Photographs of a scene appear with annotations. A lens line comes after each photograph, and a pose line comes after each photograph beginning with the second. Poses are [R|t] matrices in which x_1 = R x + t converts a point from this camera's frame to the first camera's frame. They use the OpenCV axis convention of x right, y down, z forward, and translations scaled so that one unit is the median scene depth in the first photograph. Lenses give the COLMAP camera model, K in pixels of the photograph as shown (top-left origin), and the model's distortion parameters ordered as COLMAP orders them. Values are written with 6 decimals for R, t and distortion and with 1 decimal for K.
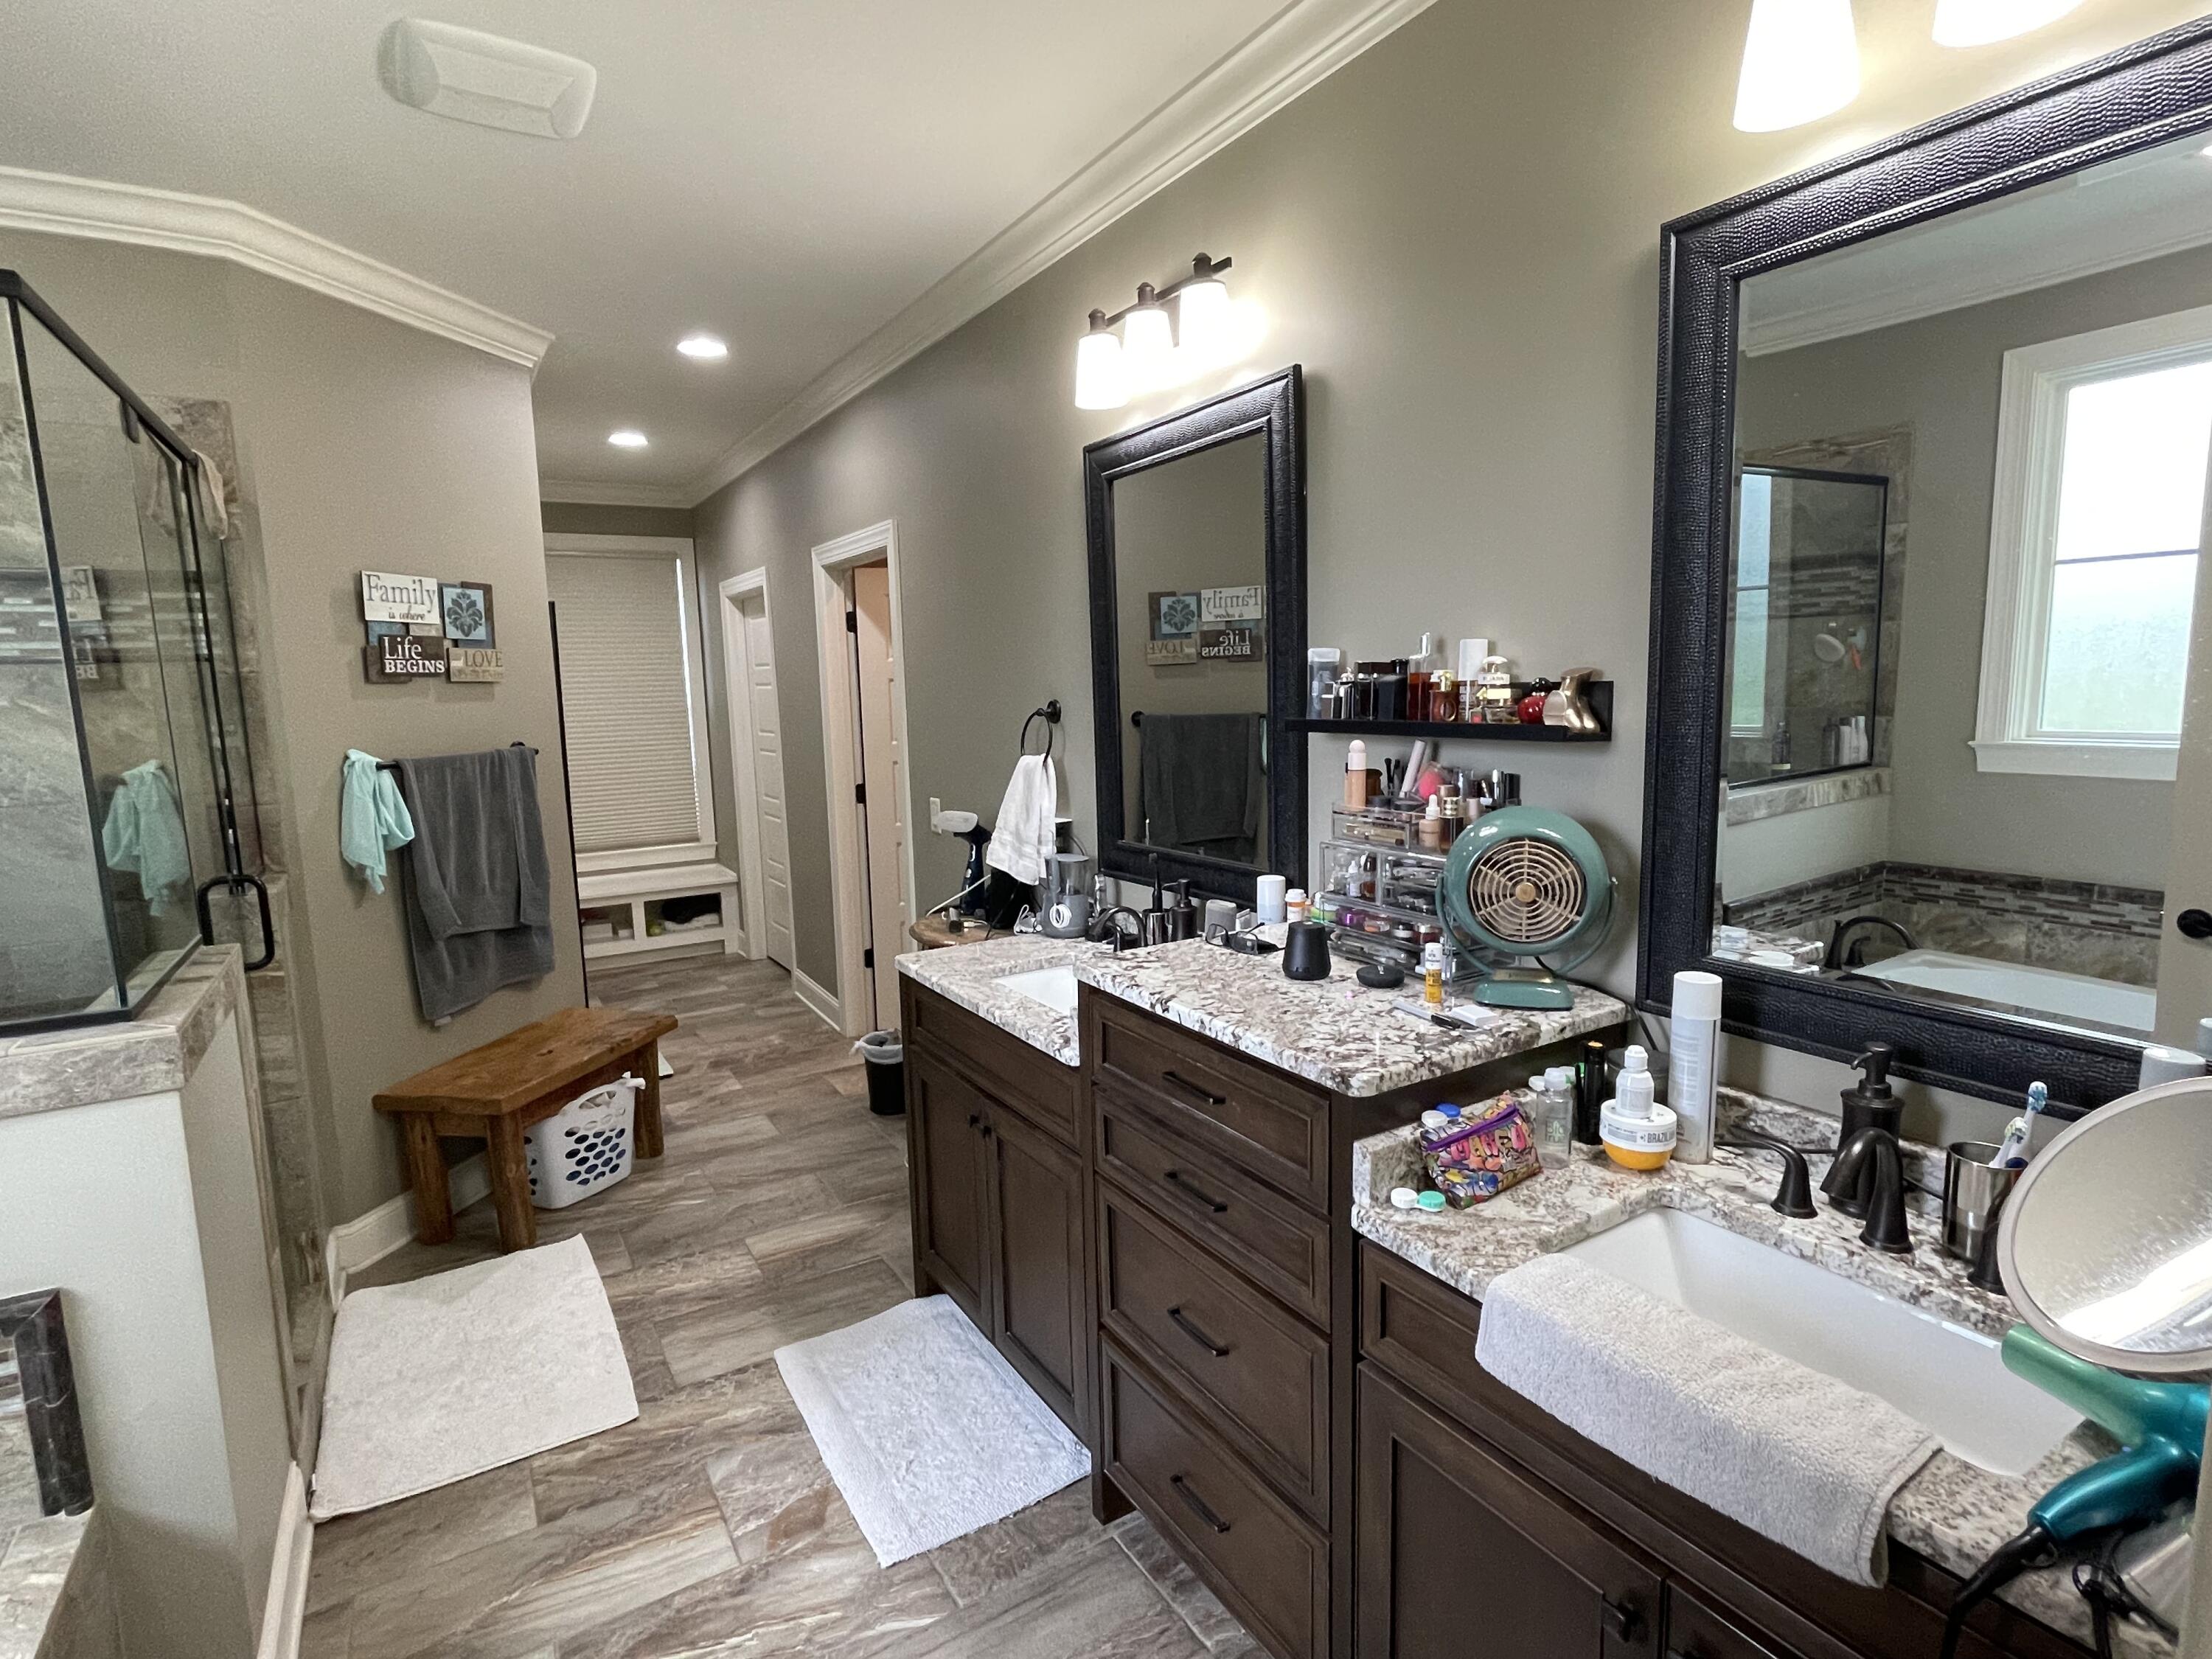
lens RADIAL K [[1121.4, 0, 1106.0], [0, 1121.4, 829.5], [0, 0, 1]] dist [-0.002202, 0.000548]
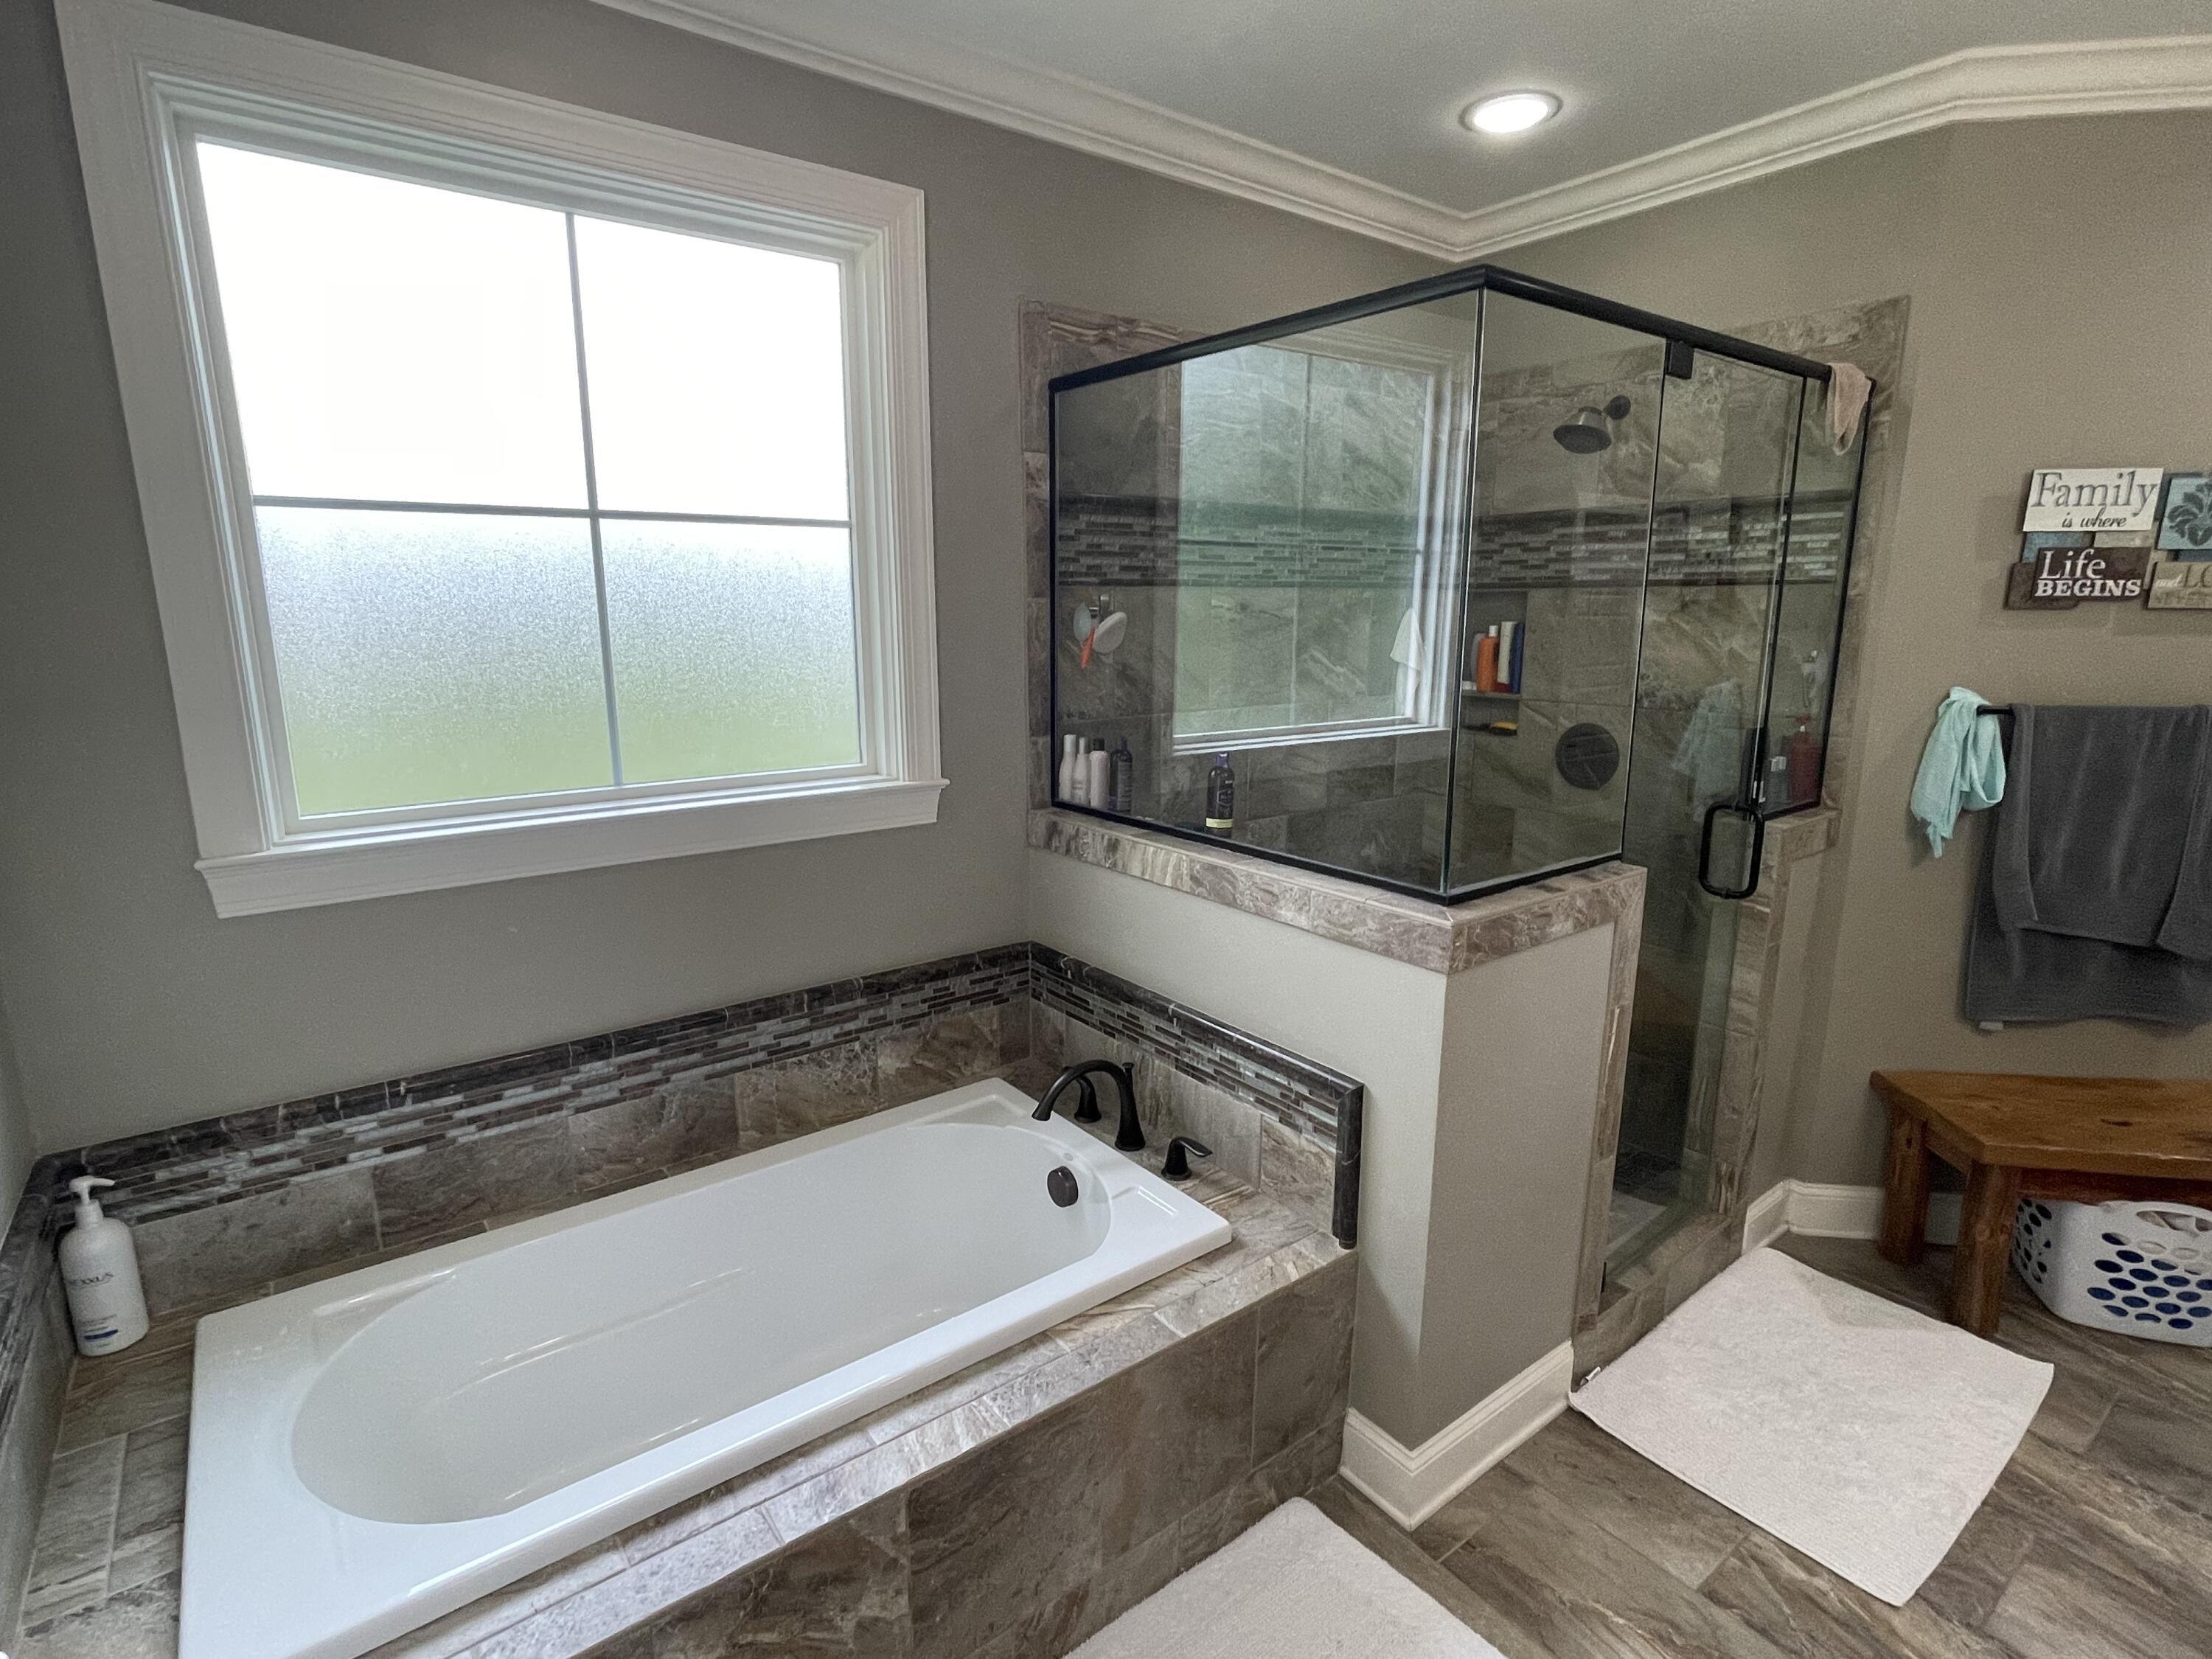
lens RADIAL K [[1121.4, 0, 1106.0], [0, 1121.4, 829.5], [0, 0, 1]] dist [-0.002202, 0.000548]
pose [[0.084943, 0.223332, -0.971034, 0.124092], [-0.133334, 0.968339, 0.211049, -0.057992], [0.987424, 0.111544, 0.112031, 0.265294]]
